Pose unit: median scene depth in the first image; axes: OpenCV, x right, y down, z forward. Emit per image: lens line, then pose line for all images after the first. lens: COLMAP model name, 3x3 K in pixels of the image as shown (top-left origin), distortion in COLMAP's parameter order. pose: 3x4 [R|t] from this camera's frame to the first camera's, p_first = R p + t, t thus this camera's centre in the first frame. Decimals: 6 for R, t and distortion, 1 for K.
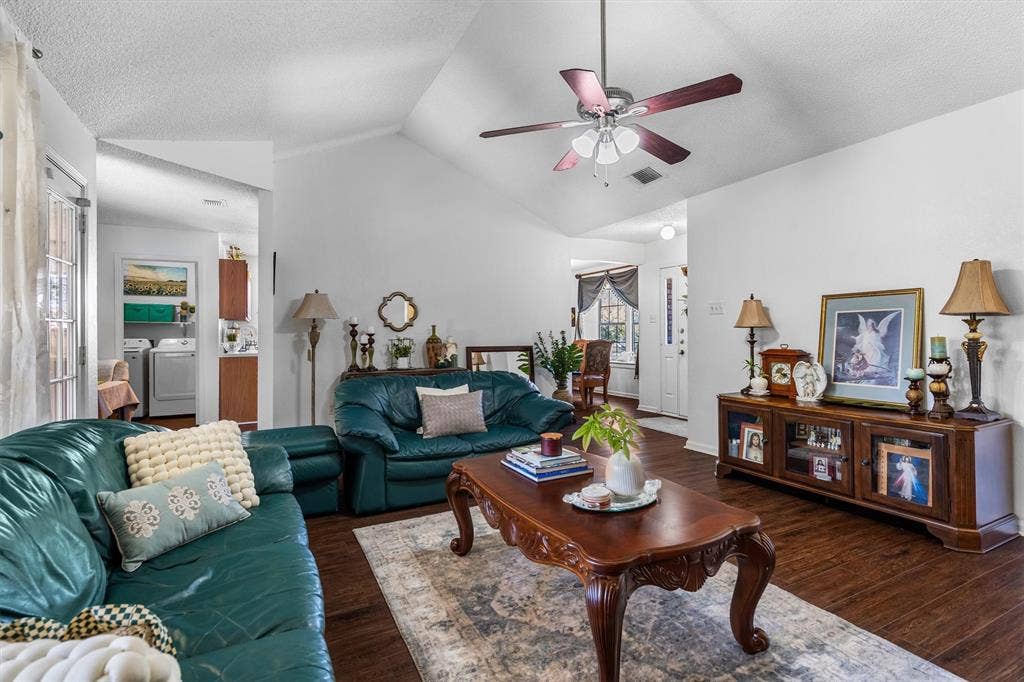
lens RADIAL K [[477.3, 0, 510.6], [0, 477.3, 339.9], [0, 0, 1]] dist [-0.000919, 0.000070]
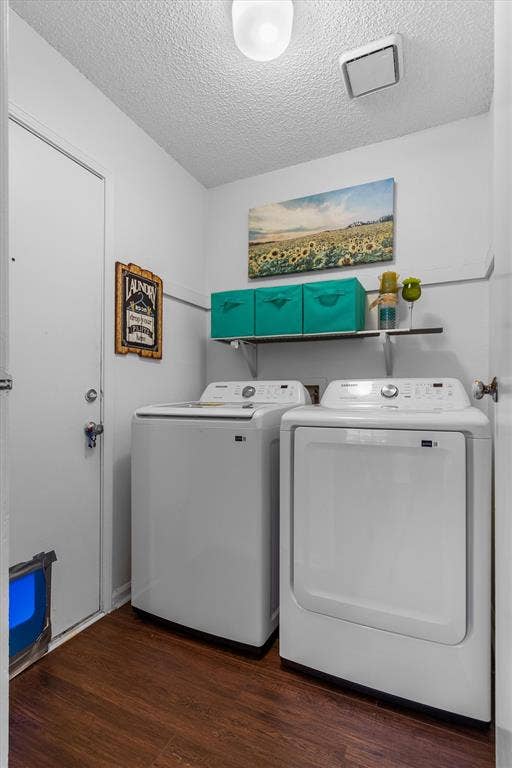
lens RADIAL K [[358.0, 0, 258.0], [0, 358.0, 386.1], [0, 0, 1]] dist [-0.000919, 0.000070]
pose [[0.611637, 0.004000, -0.791128, -0.548945], [-0.010553, 0.999940, -0.003103, 0.002260], [0.791068, 0.010246, 0.611642, 0.785577]]
